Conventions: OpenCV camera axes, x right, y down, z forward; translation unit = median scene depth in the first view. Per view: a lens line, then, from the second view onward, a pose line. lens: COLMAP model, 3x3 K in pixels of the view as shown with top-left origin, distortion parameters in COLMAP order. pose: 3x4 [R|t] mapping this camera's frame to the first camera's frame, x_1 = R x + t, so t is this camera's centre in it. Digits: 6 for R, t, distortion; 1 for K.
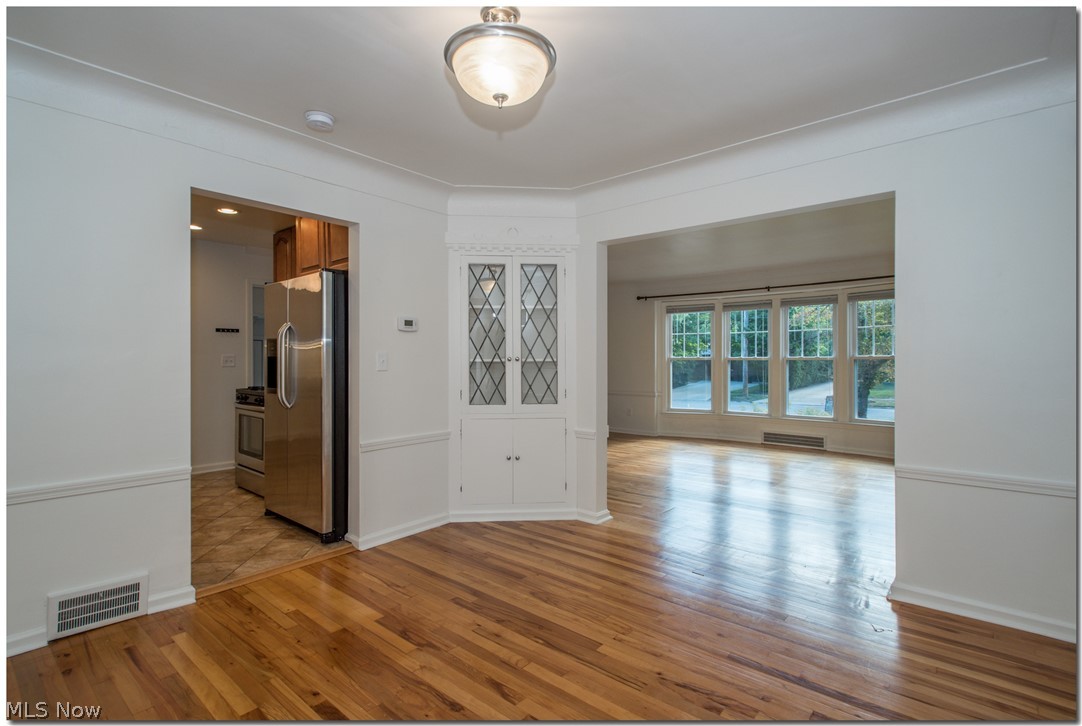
lens RADIAL K [[518.6, 0, 538.2], [0, 518.6, 358.6], [0, 0, 1]] dist [-0.000513, -0.000264]
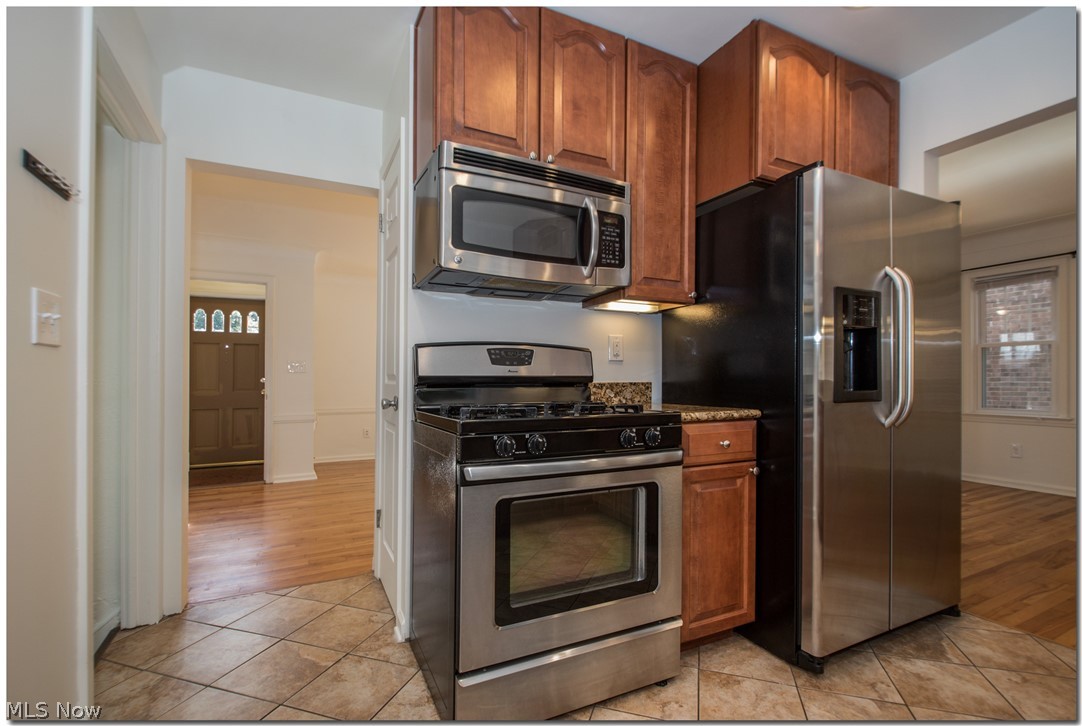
lens RADIAL K [[481.1, 0, 536.1], [0, 481.1, 382.1], [0, 0, 1]] dist [0.003129, -0.005623]
pose [[0.400716, -0.002826, 0.916198, -1.022803], [0.006053, 0.999982, 0.000437, 0.043137], [-0.916182, 0.005371, 0.400726, 1.064987]]
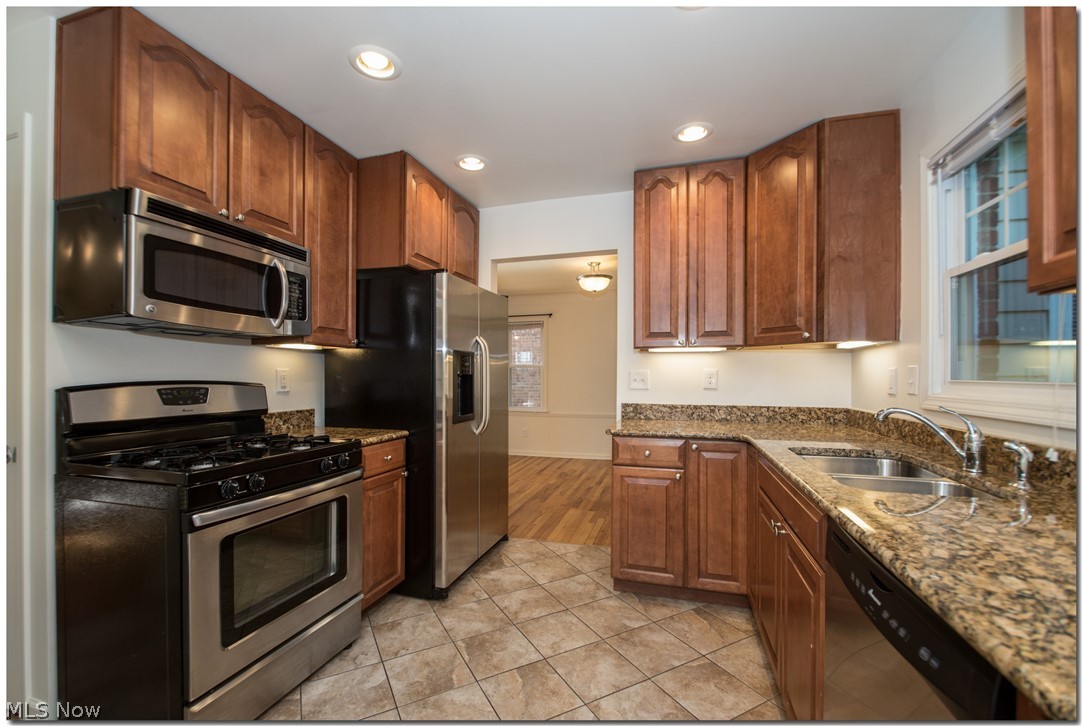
lens RADIAL K [[453.4, 0, 538.5], [0, 453.4, 376.5], [0, 0, 1]] dist [-0.001780, -0.000288]
pose [[-0.401400, 0.002367, 0.915900, -1.160294], [0.000103, 0.999997, -0.002539, -0.002951], [-0.915903, -0.000925, -0.401399, 1.141808]]
